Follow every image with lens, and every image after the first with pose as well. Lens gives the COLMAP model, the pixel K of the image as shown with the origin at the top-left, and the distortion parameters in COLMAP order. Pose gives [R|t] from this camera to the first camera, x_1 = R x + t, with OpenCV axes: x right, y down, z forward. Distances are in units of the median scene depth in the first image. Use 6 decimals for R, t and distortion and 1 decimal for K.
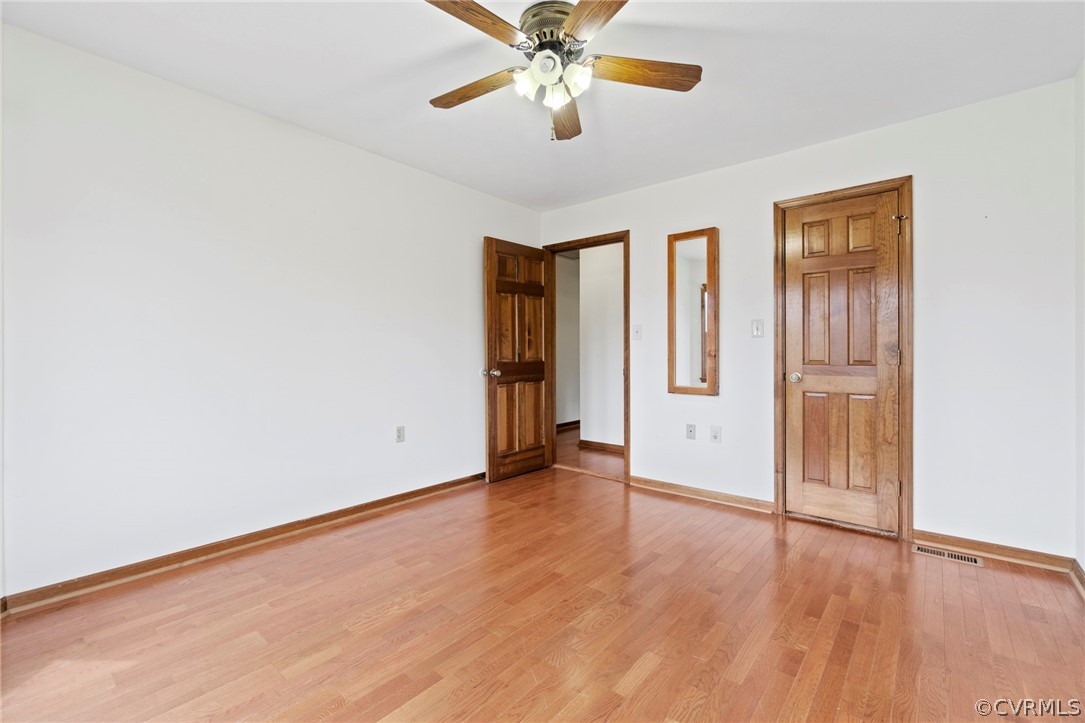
lens RADIAL K [[471.6, 0, 542.5], [0, 471.6, 346.4], [0, 0, 1]] dist [-0.002244, -0.000514]
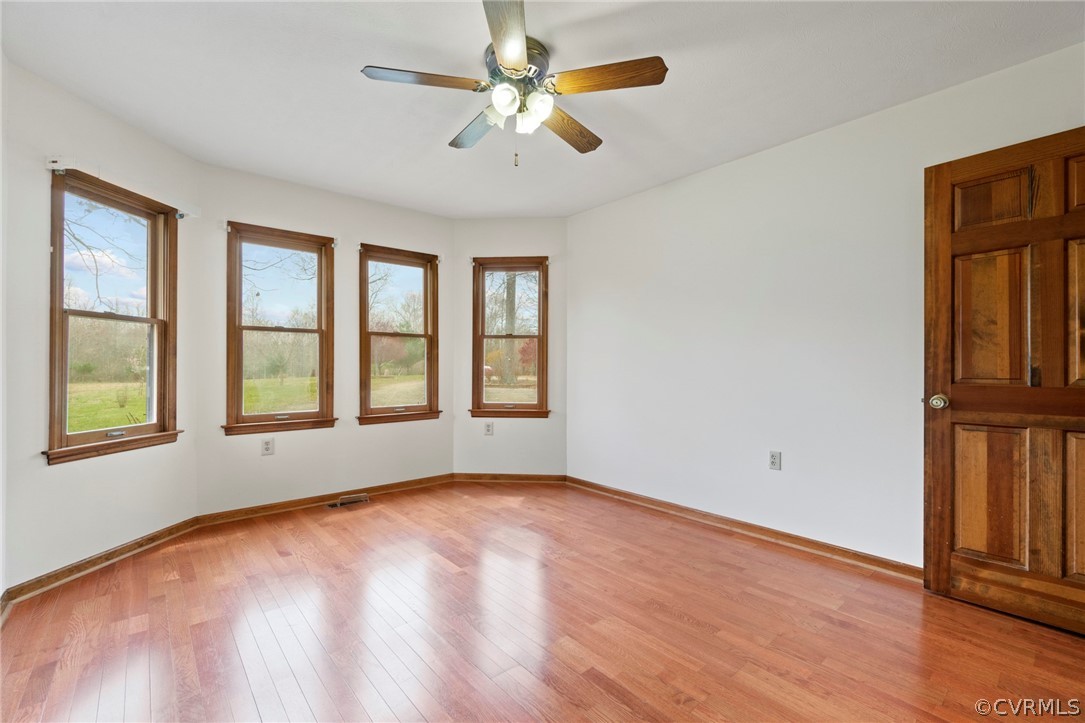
lens RADIAL K [[467.8, 0, 540.5], [0, 467.8, 362.7], [0, 0, 1]] dist [-0.002238, -0.000034]
pose [[-0.163631, -0.011643, -0.986453, 0.517568], [0.005733, 0.999902, -0.012753, 0.012933], [0.986505, -0.007743, -0.163549, 0.603996]]
